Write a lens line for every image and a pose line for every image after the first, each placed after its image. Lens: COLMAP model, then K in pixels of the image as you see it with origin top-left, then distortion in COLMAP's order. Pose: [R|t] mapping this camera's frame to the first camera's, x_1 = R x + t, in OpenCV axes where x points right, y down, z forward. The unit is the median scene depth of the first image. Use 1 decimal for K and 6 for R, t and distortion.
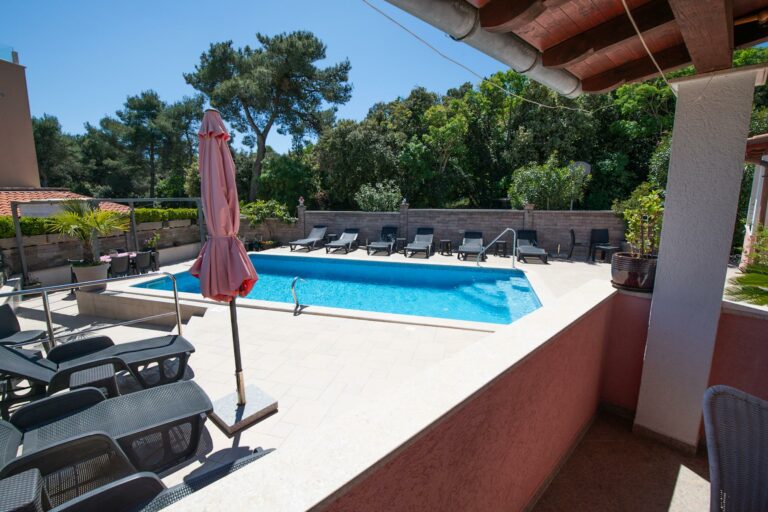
lens RADIAL K [[335.3, 0, 384.0], [0, 335.3, 256.0], [0, 0, 1]] dist [-0.016765, -0.000514]
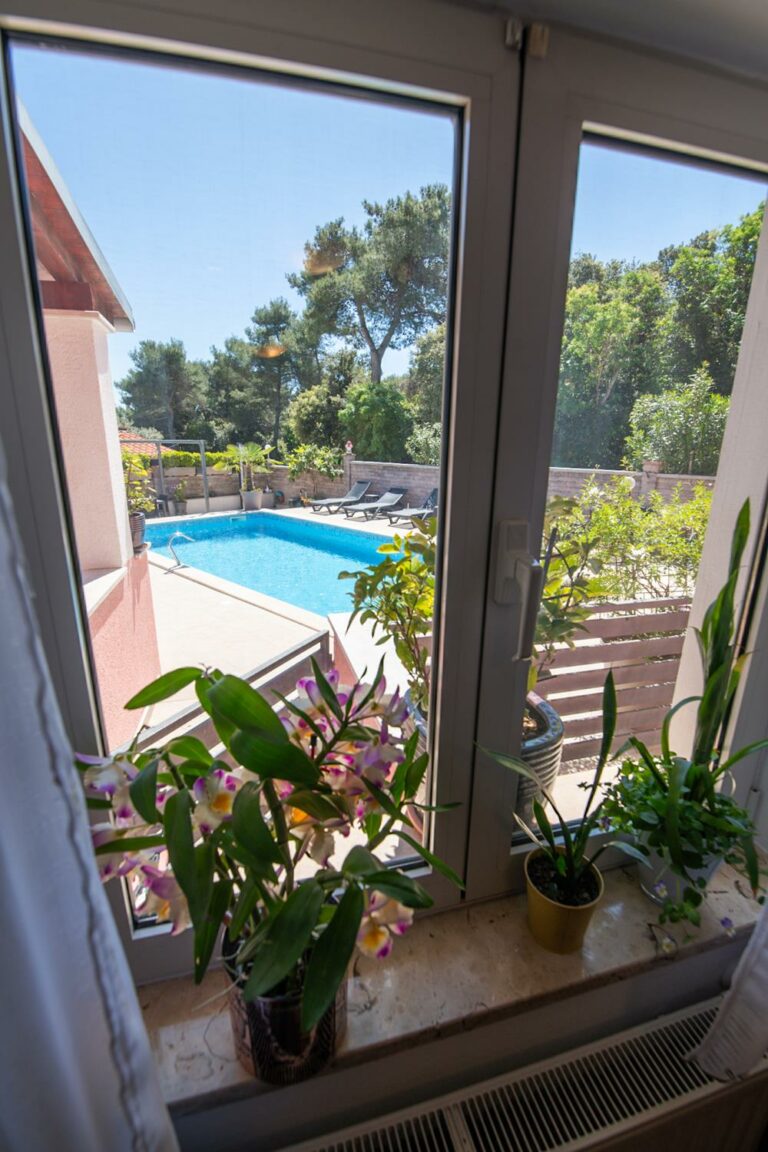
lens RADIAL K [[503.0, 0, 380.4], [0, 503.0, 590.0], [0, 0, 1]] dist [-0.016765, -0.000514]
pose [[0.886773, 0.147490, -0.438041, 0.211247], [-0.097001, 0.986001, 0.135621, -0.005947], [0.451911, -0.077775, 0.888666, 0.011958]]
